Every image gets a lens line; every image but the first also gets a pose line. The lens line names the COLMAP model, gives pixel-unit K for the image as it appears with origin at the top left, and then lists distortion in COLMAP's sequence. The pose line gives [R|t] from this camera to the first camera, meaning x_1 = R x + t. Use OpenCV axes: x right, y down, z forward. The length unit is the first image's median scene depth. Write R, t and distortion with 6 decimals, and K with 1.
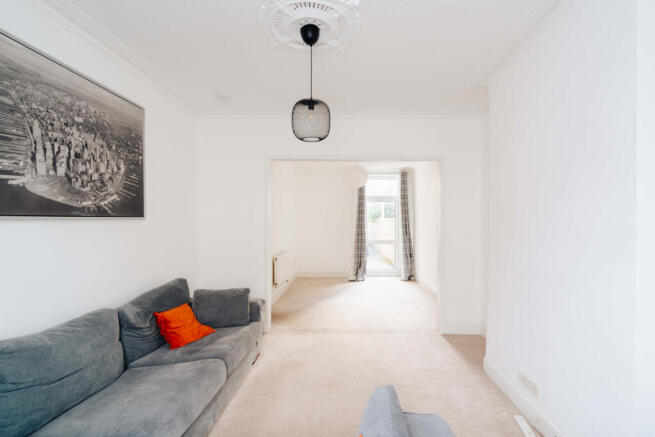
lens RADIAL K [[303.3, 0, 327.4], [0, 303.3, 219.5], [0, 0, 1]] dist [0.005082, 0.000112]
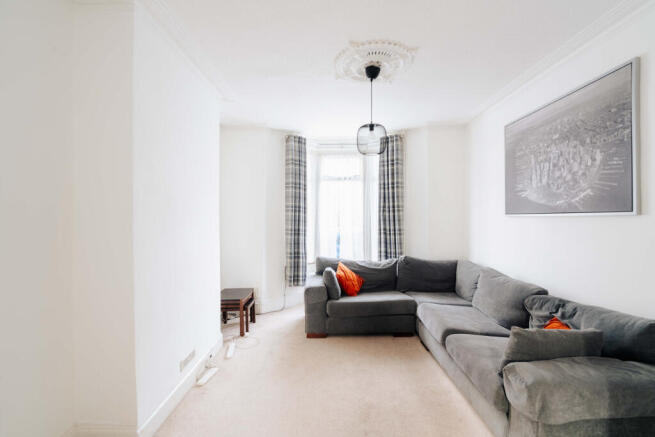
lens RADIAL K [[303.3, 0, 325.7], [0, 303.3, 216.2], [0, 0, 1]] dist [0.005082, 0.000112]
pose [[-0.998081, -0.008197, -0.061377, 0.084657], [-0.007948, 0.999959, -0.004294, 0.005951], [0.061410, -0.003798, -0.998105, 0.886332]]
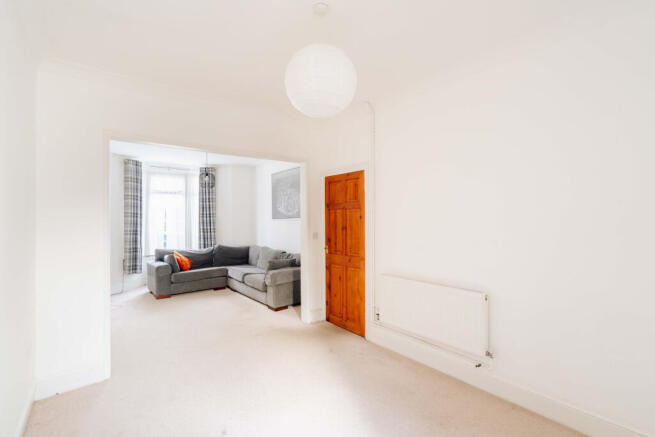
lens RADIAL K [[303.3, 0, 326.6], [0, 303.3, 218.5], [0, 0, 1]] dist [0.005082, 0.000112]
pose [[-0.754468, -0.008228, -0.656285, 0.329950], [0.002479, 0.999879, -0.015386, 0.014769], [0.656332, -0.013235, -0.754356, 1.380668]]
